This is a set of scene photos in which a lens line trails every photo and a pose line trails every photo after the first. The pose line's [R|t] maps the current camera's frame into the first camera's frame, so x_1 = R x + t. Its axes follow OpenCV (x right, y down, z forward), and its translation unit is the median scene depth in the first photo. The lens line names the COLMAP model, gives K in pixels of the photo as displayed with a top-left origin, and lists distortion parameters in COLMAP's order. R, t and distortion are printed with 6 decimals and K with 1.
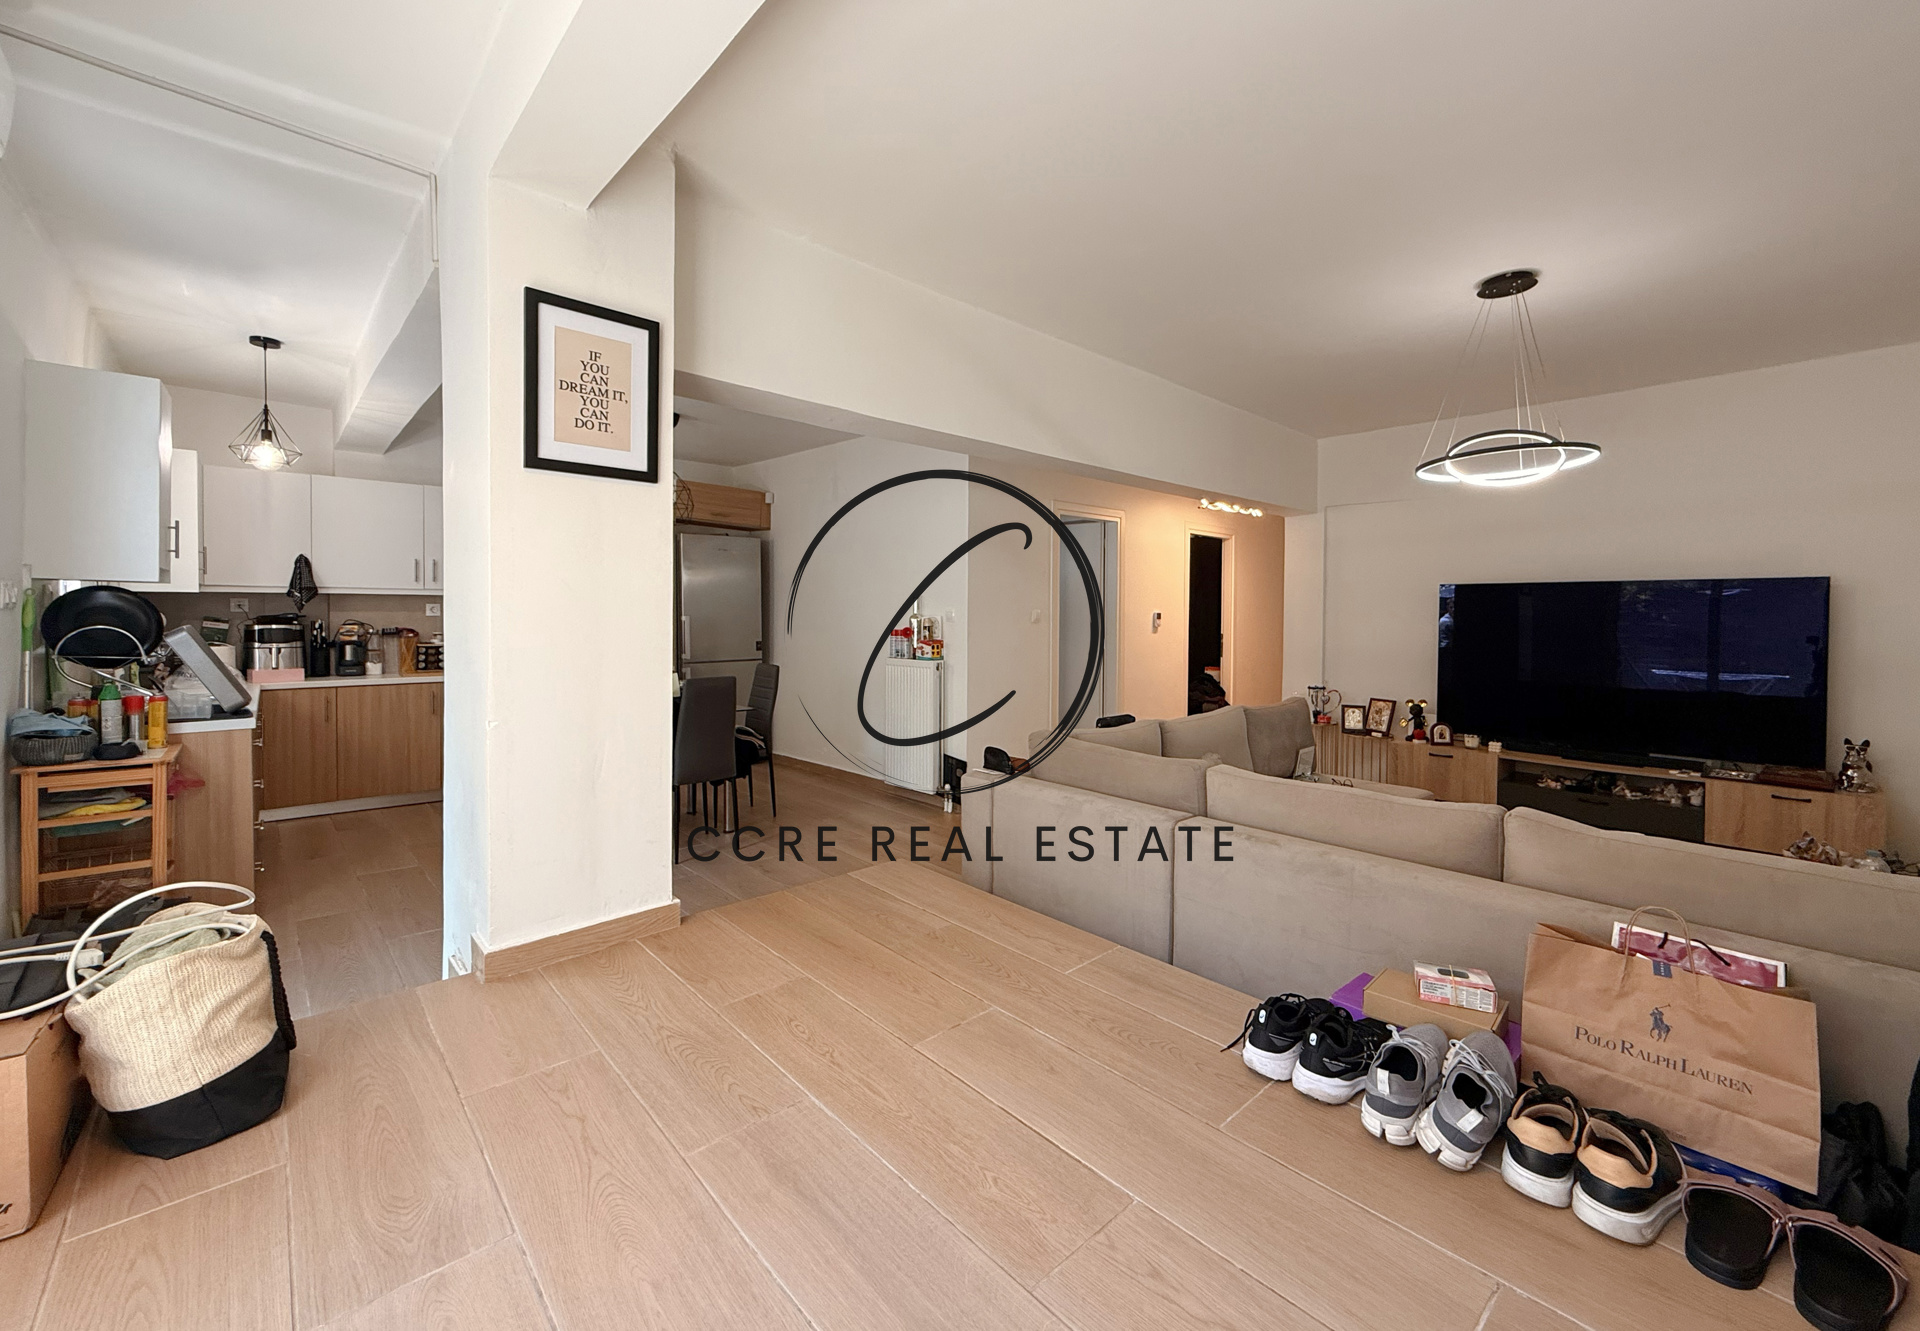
lens RADIAL K [[772.1, 0, 959.2], [0, 772.1, 631.5], [0, 0, 1]] dist [0.002741, -0.000367]
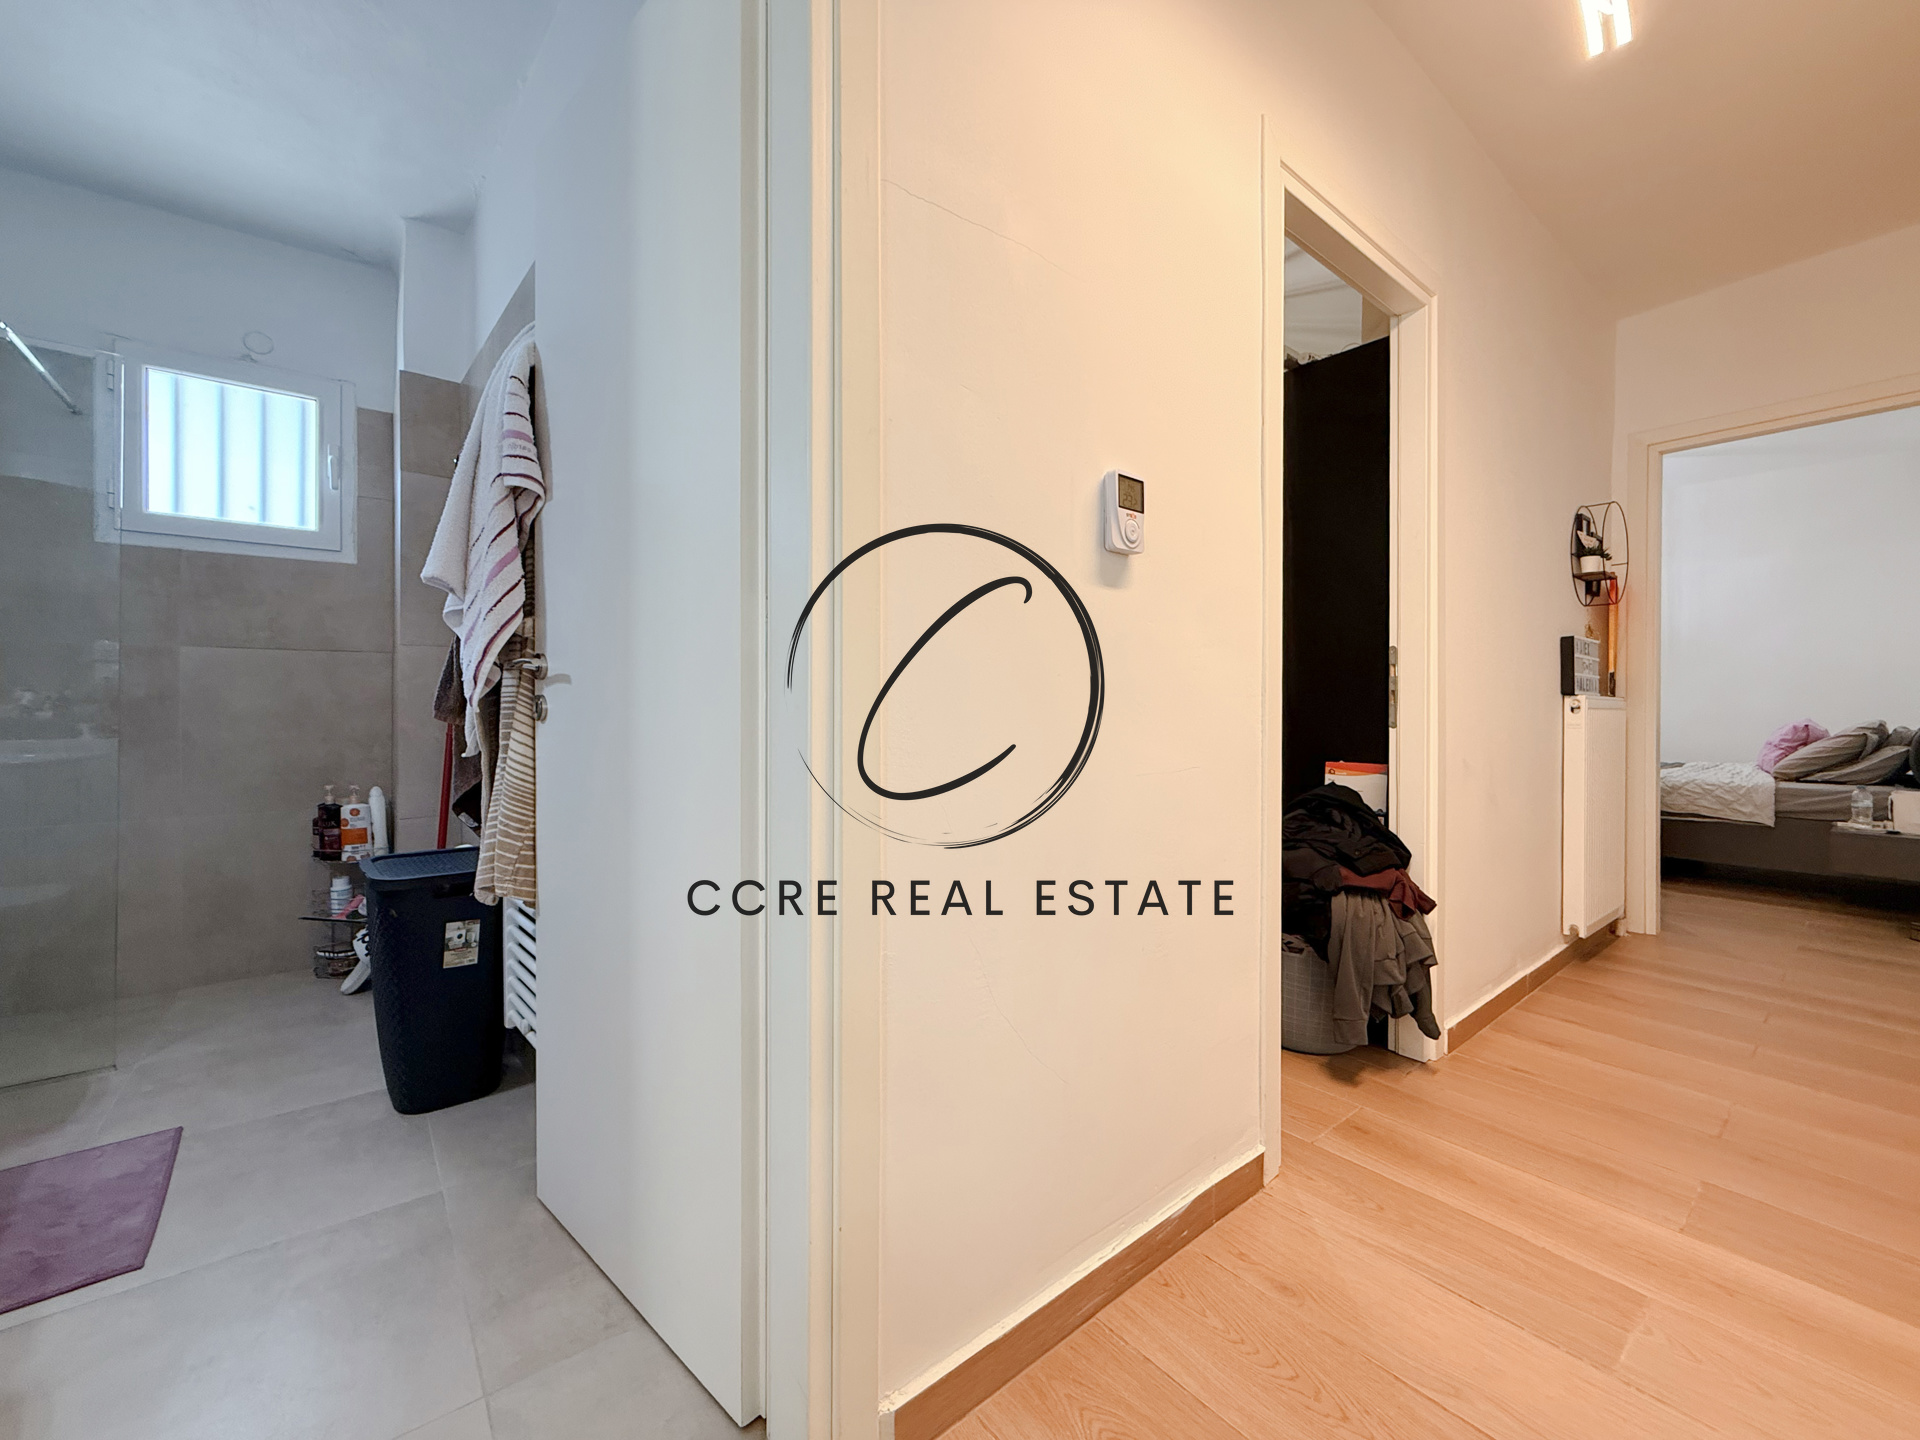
lens RADIAL K [[781.2, 0, 961.1], [0, 781.2, 708.0], [0, 0, 1]] dist [-0.000195, -0.000305]
pose [[0.998263, -0.003415, -0.058814, 0.298820], [0.002074, 0.999737, -0.022855, 0.048824], [0.058876, 0.022693, 0.998007, 1.058670]]
